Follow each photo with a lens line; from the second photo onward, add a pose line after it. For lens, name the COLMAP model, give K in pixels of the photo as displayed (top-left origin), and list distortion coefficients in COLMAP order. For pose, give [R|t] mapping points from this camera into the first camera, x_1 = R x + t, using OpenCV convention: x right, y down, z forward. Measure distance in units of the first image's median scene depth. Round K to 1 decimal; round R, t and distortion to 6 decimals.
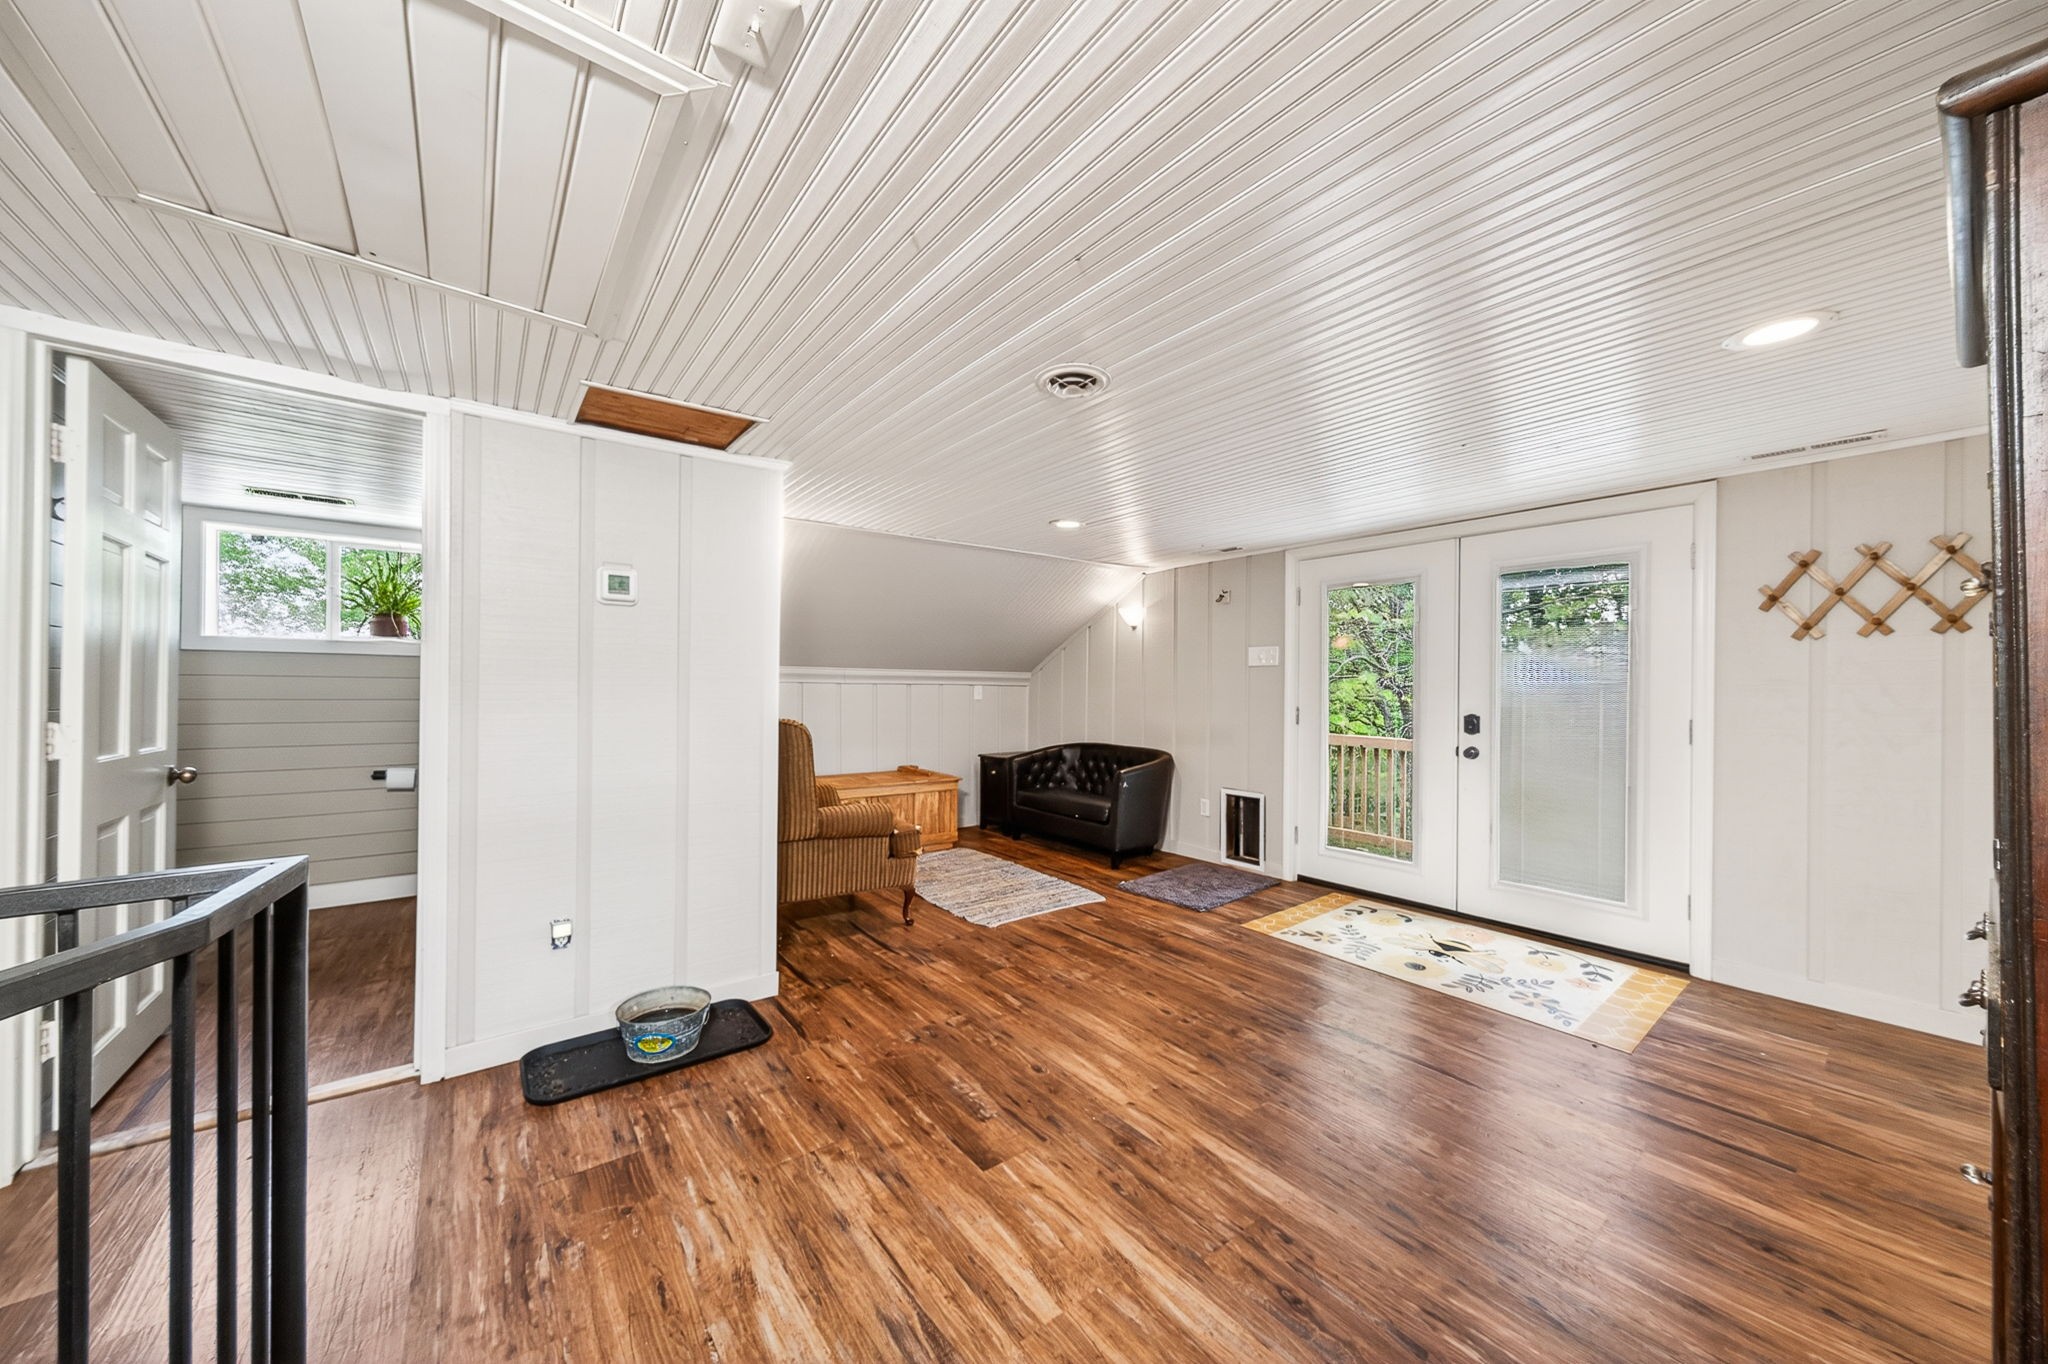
lens RADIAL K [[700.3, 0, 1025.8], [0, 700.3, 688.4], [0, 0, 1]] dist [-0.000571, 0.000432]
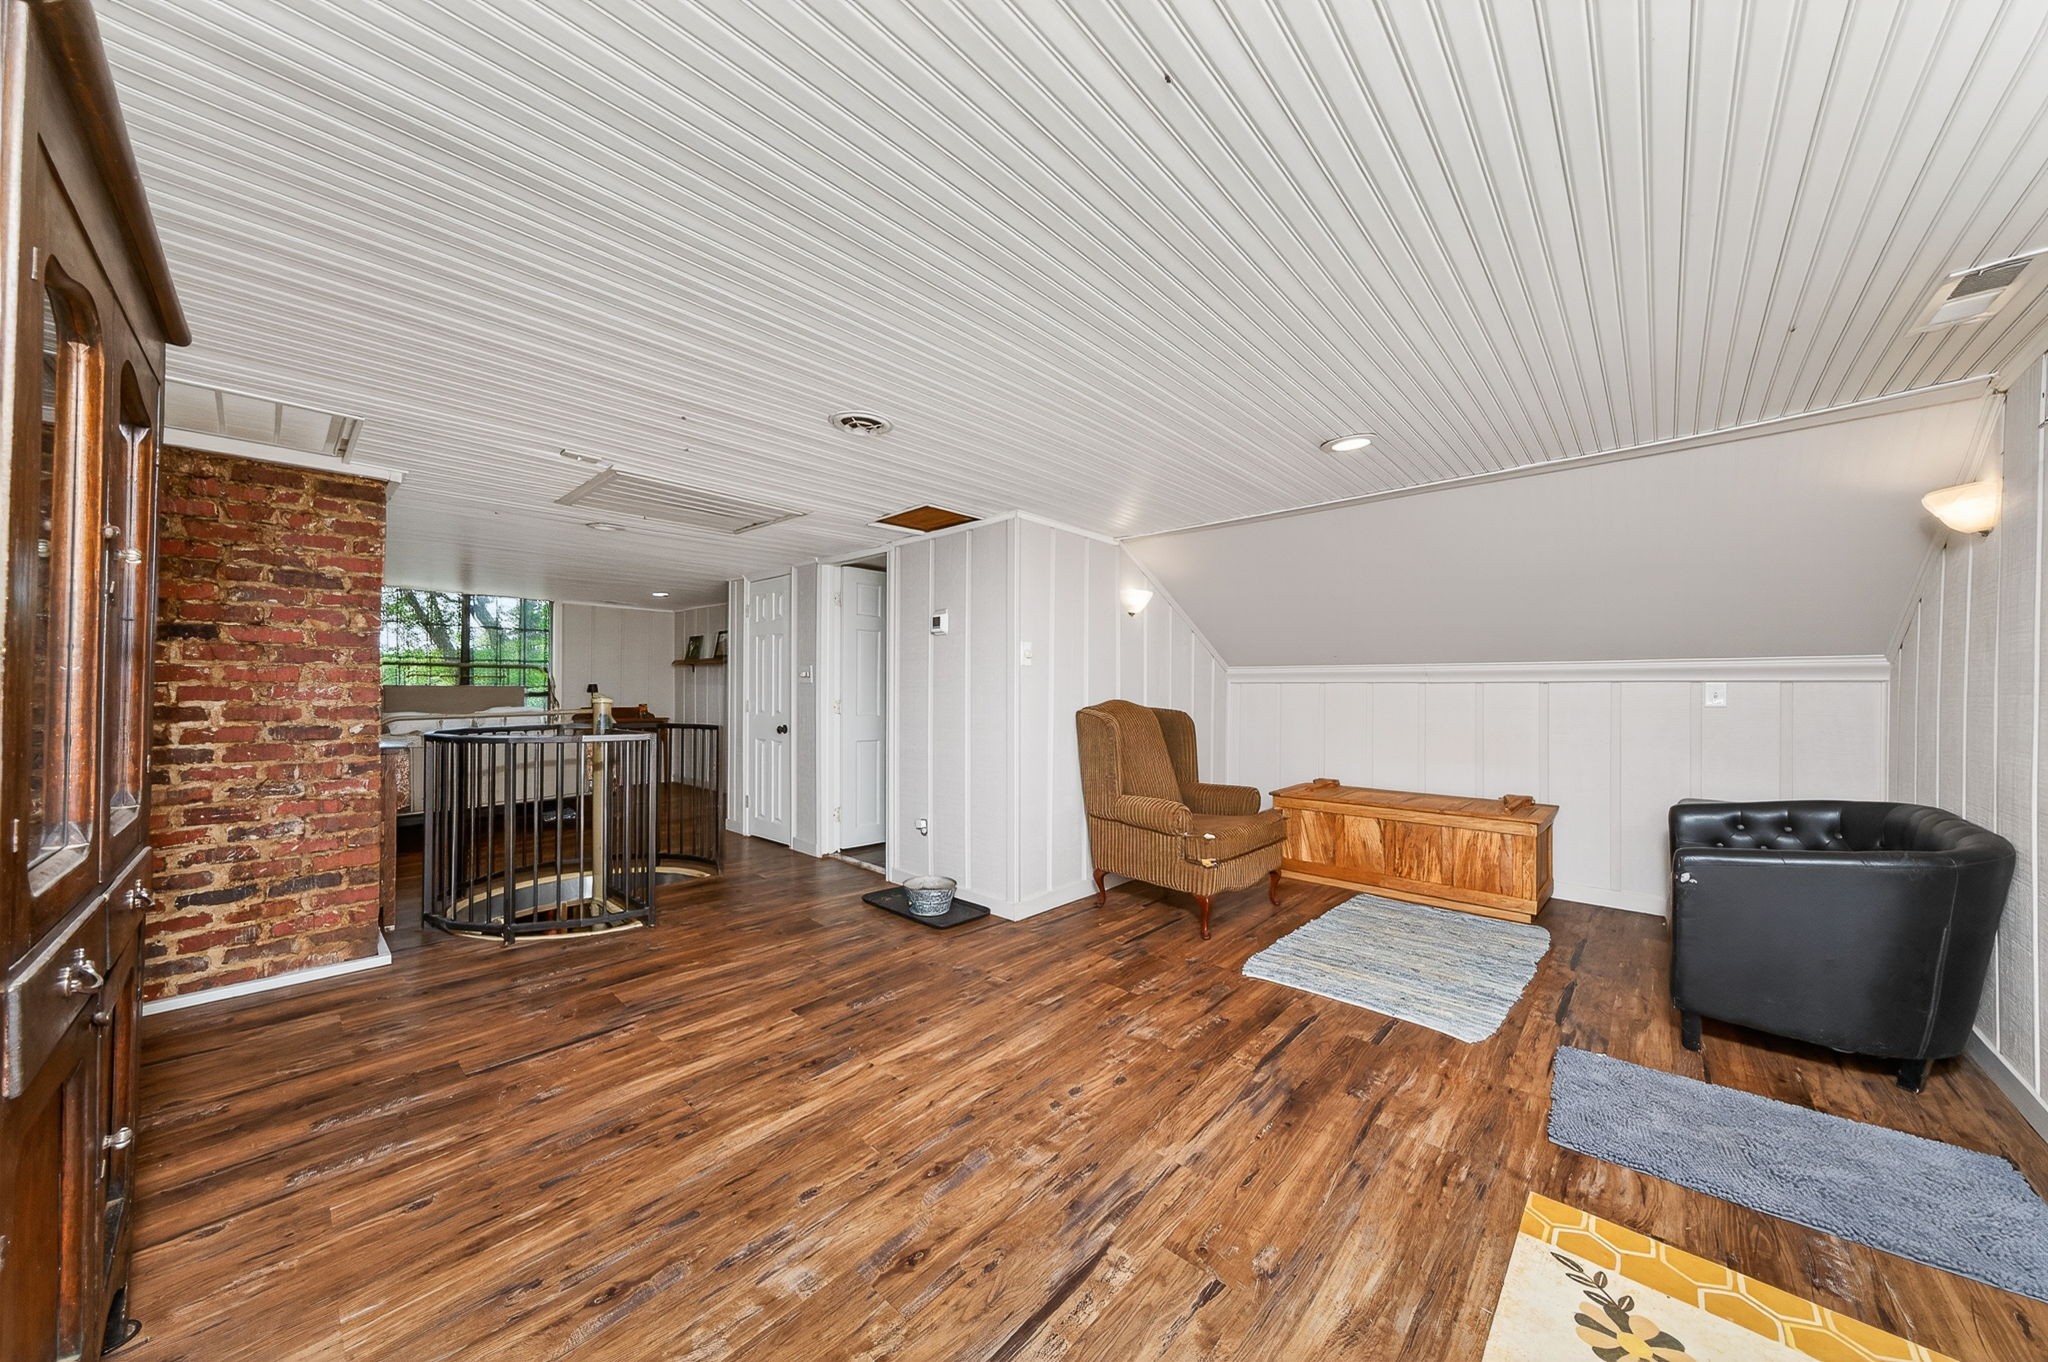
lens RADIAL K [[700.3, 0, 1024.1], [0, 700.3, 688.8], [0, 0, 1]] dist [-0.000571, 0.000432]
pose [[0.159142, -0.012406, -0.987178, 0.878039], [0.004840, 0.999919, -0.011786, 0.011230], [0.987244, -0.002902, 0.159189, 0.729412]]
